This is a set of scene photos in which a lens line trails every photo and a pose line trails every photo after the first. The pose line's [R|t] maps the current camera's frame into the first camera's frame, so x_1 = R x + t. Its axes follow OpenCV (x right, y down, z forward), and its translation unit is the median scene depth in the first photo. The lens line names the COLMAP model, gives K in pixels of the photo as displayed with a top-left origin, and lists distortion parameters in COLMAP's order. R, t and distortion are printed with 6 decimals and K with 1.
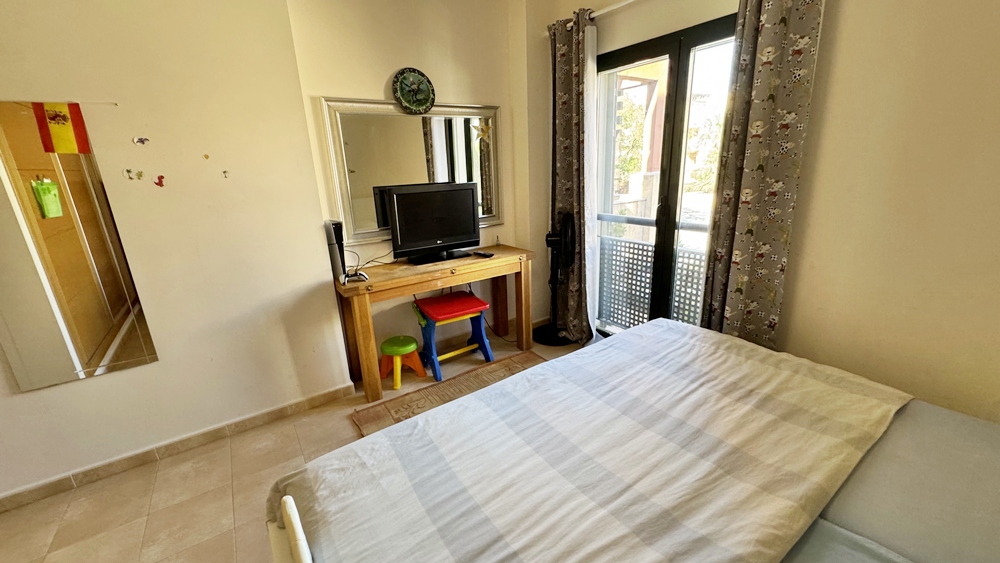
lens RADIAL K [[399.7, 0, 500.0], [0, 399.7, 281.5], [0, 0, 1]] dist [-0.002065, -0.000015]
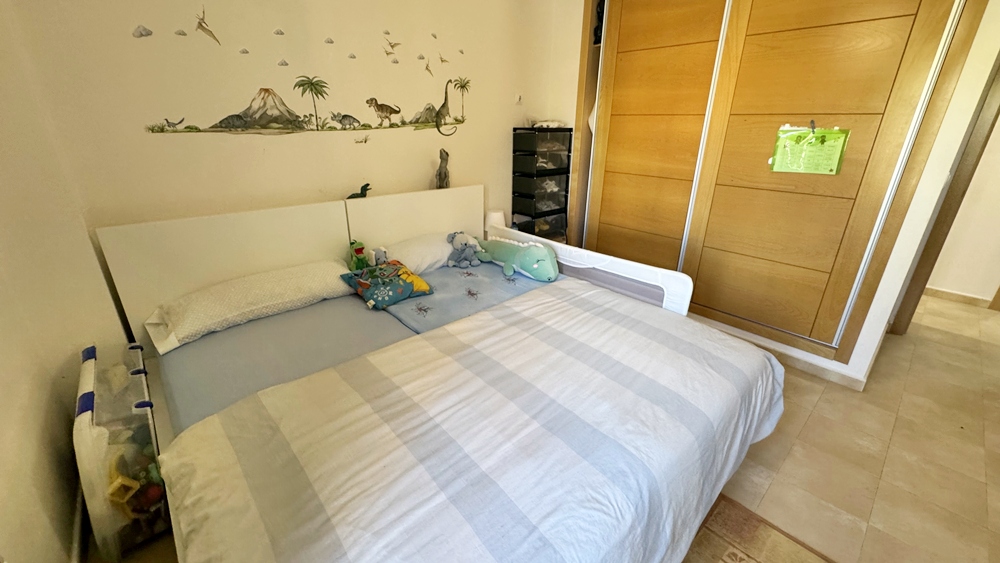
lens RADIAL K [[399.7, 0, 500.0], [0, 399.7, 281.5], [0, 0, 1]] dist [-0.002065, -0.000015]
pose [[-0.991056, 0.073346, -0.111483, 0.445449], [-0.011799, 0.783977, 0.620677, -0.474861], [0.132924, 0.616441, -0.776100, 1.518738]]
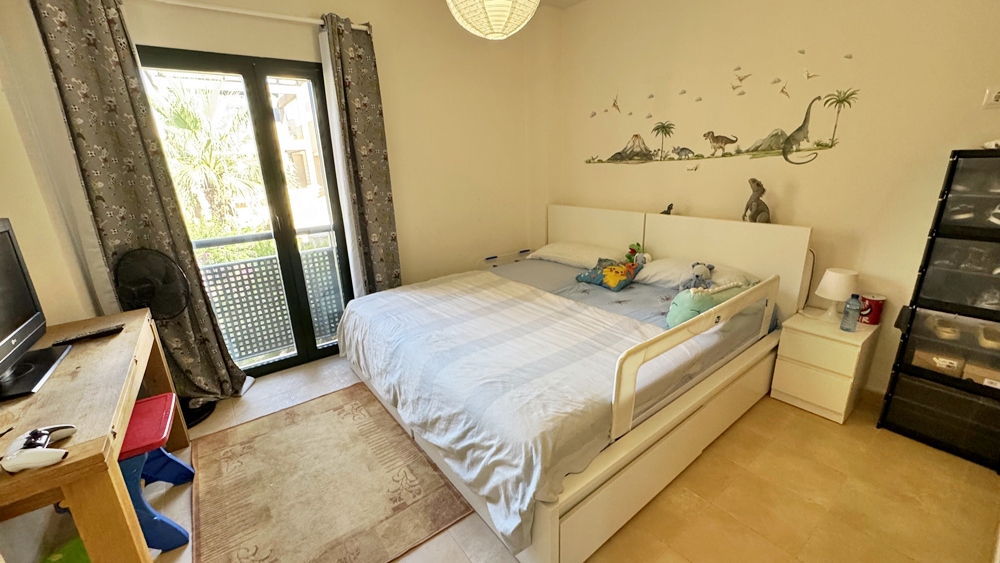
lens RADIAL K [[399.7, 0, 500.0], [0, 399.7, 281.5], [0, 0, 1]] dist [-0.002065, -0.000015]
pose [[-0.039291, -0.252570, 0.966781, -1.185627], [0.322763, 0.912455, 0.251495, -0.184956], [-0.945664, 0.321923, 0.045669, 0.761861]]
